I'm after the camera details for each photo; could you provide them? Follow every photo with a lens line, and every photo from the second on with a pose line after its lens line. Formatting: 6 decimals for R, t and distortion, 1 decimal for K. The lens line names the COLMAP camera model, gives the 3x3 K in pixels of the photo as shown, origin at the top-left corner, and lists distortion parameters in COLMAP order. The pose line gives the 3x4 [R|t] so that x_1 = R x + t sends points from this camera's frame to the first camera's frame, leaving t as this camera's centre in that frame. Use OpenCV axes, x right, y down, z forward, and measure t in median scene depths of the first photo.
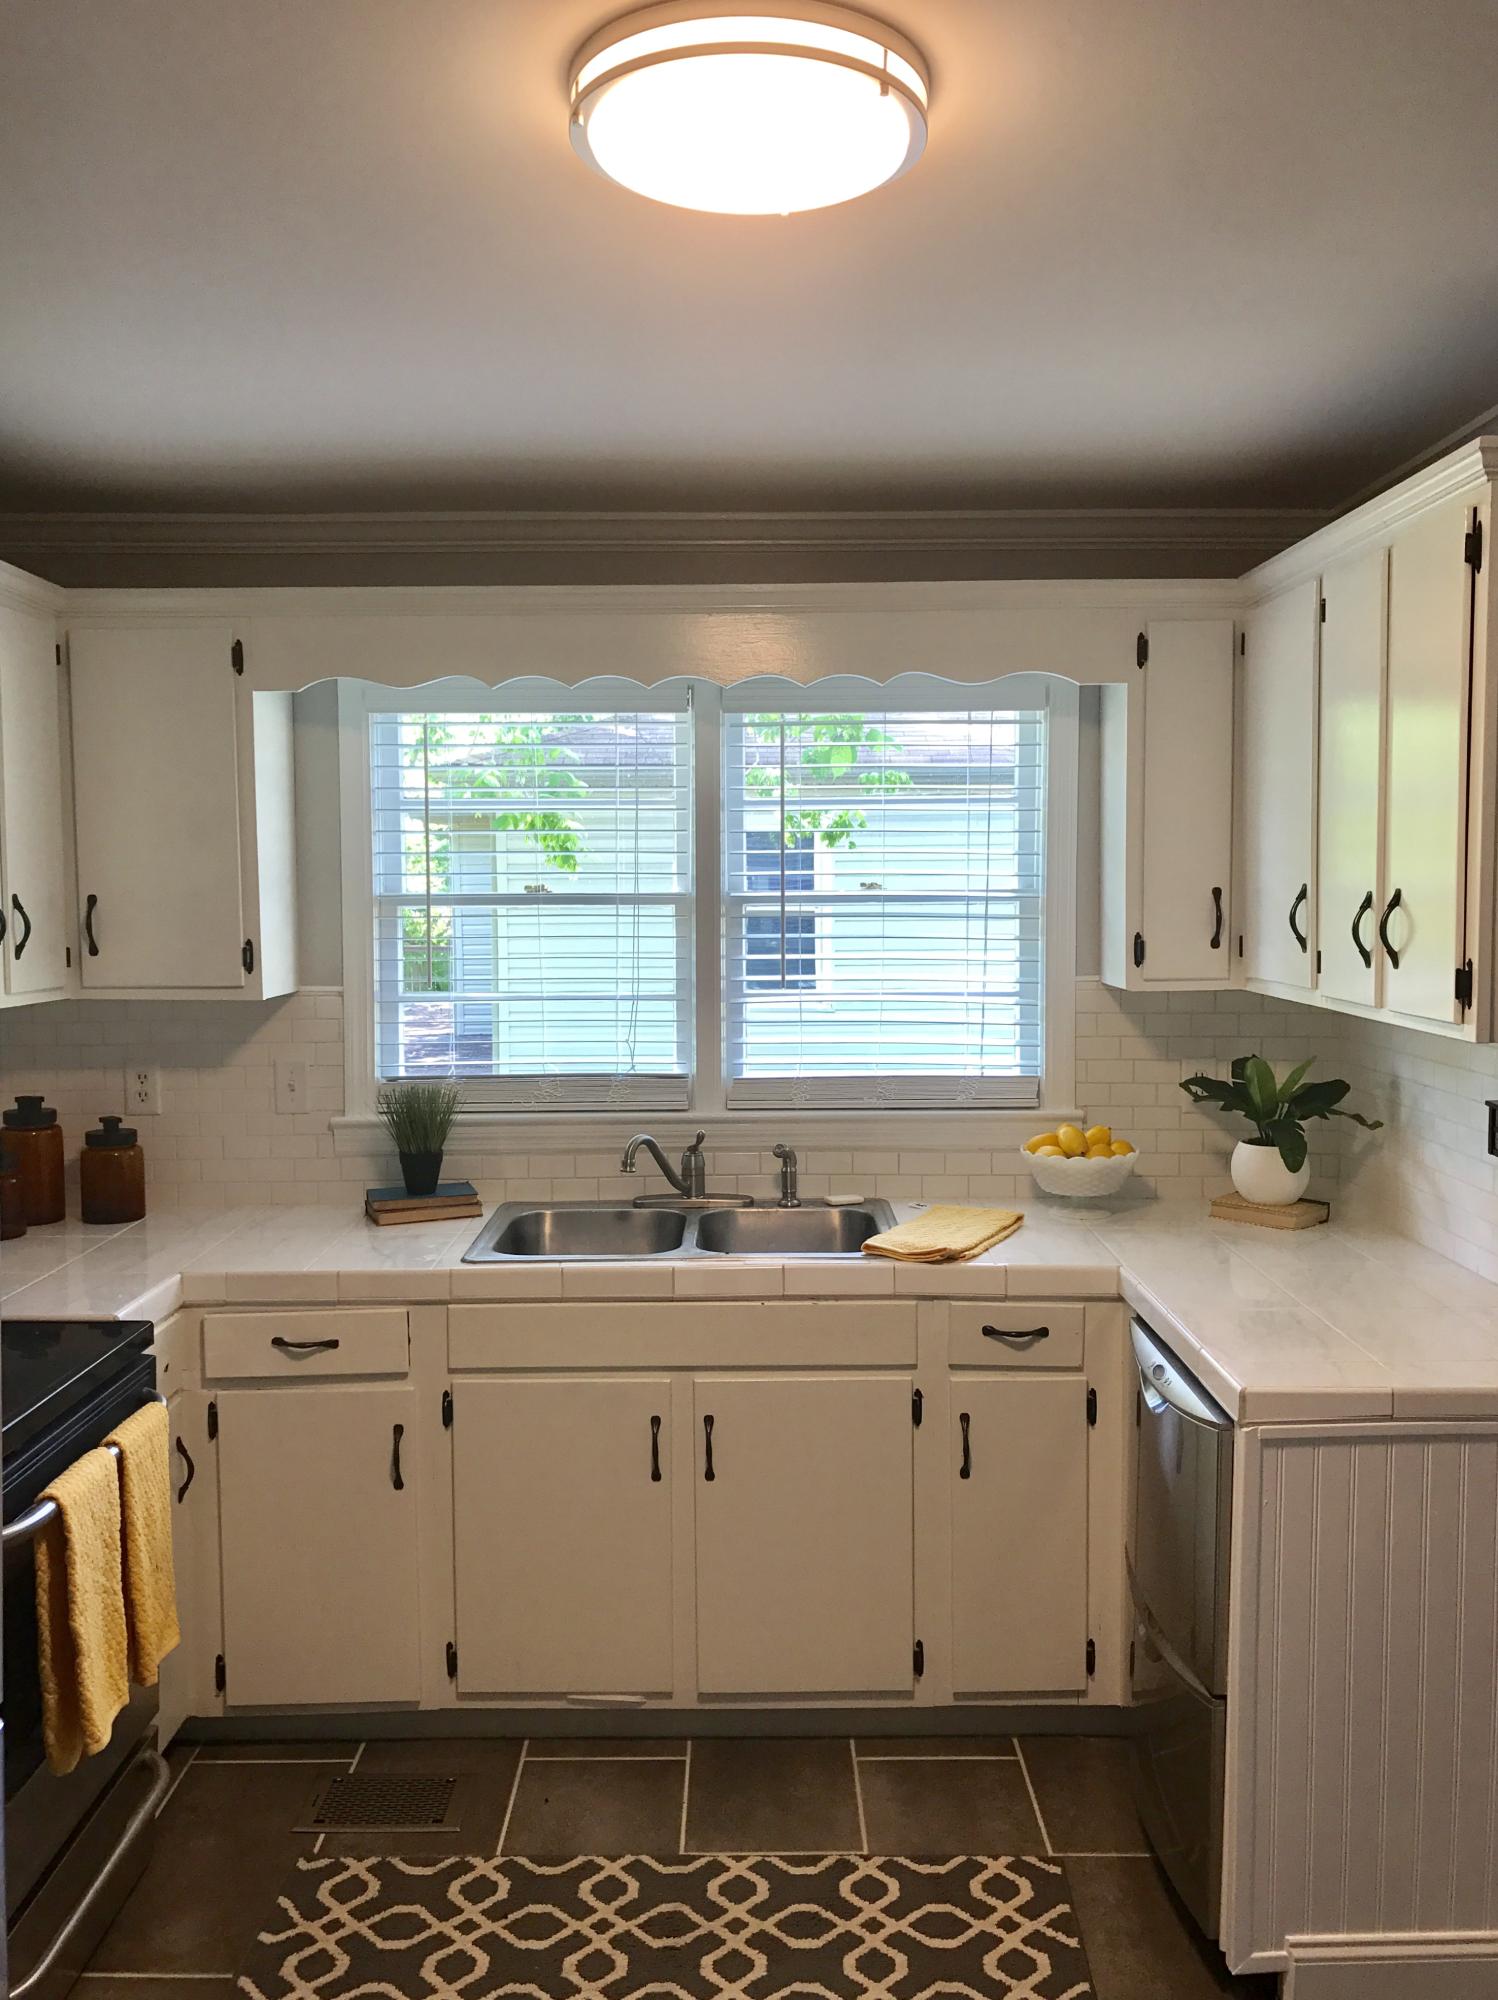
lens RADIAL K [[1696.8, 0, 749.0], [0, 1696.8, 1000.0], [0, 0, 1]] dist [-0.002138, -0.010737]
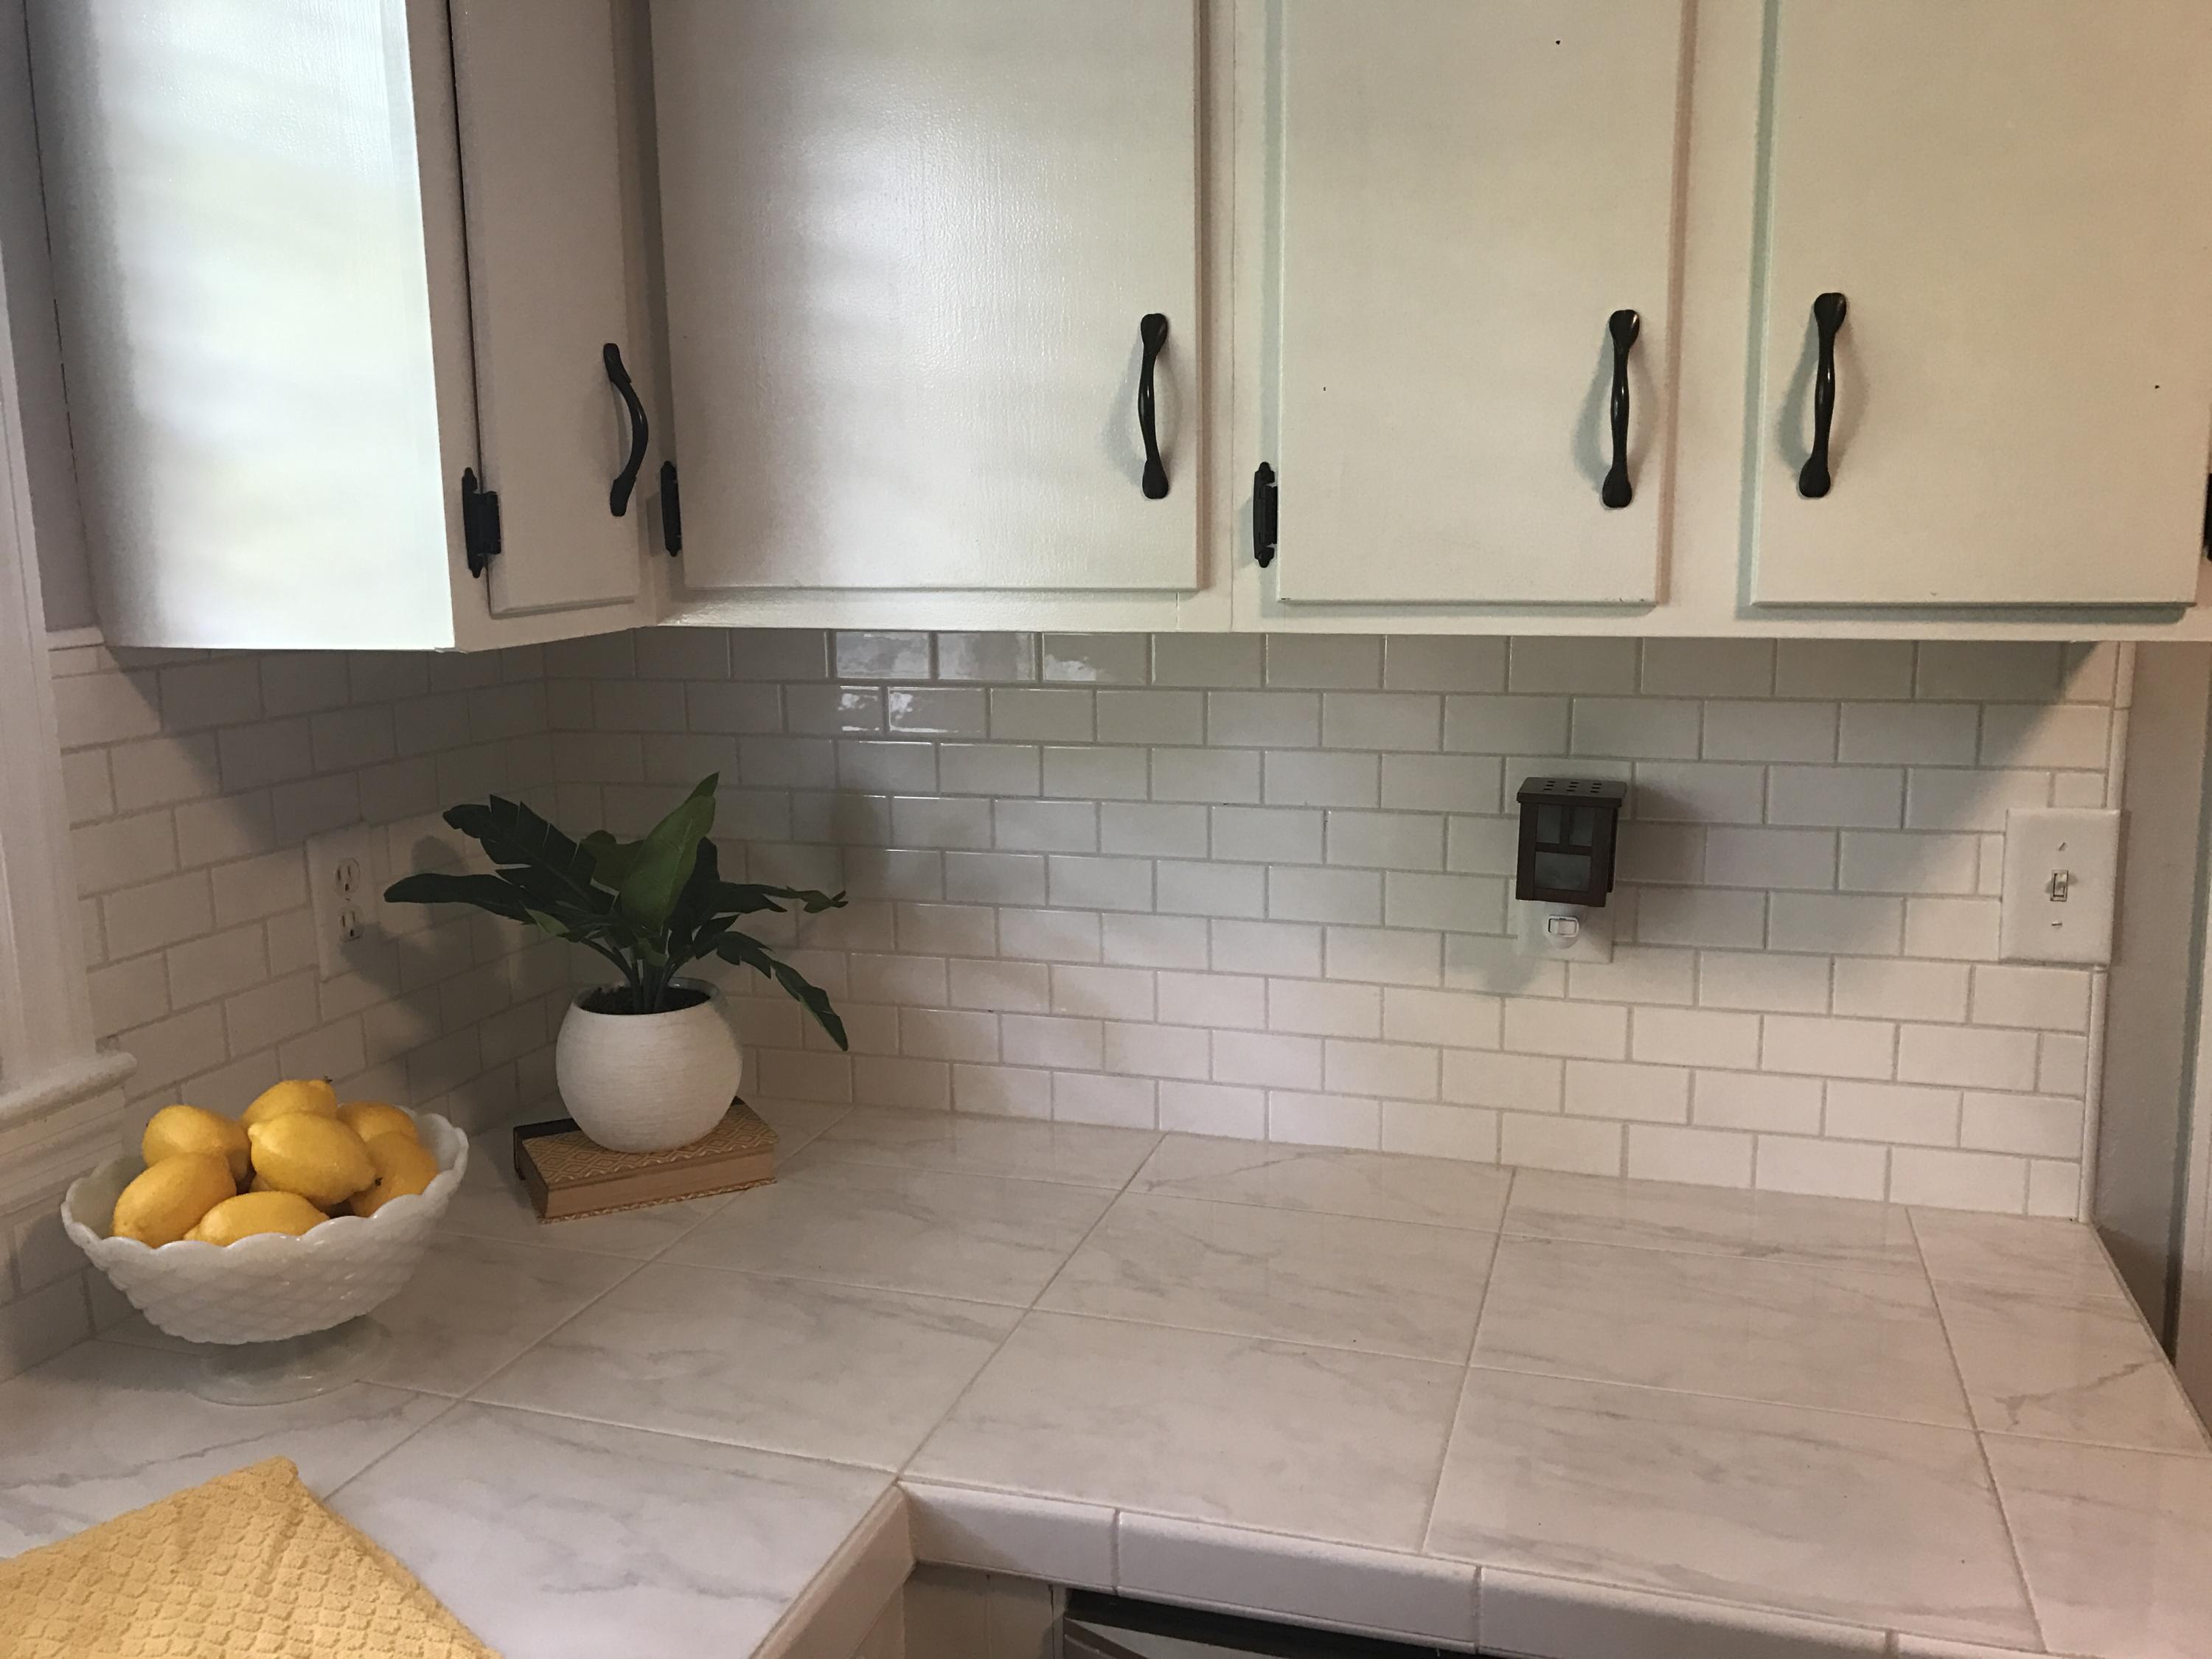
lens RADIAL K [[1876.7, 0, 1106.0], [0, 1876.7, 829.5], [0, 0, 1]] dist [-0.002138, -0.010737]
pose [[0.288766, -0.170832, 0.942036, -0.075423], [0.080040, 0.984815, 0.154055, -0.015966], [-0.954048, 0.030915, 0.298054, 0.720198]]
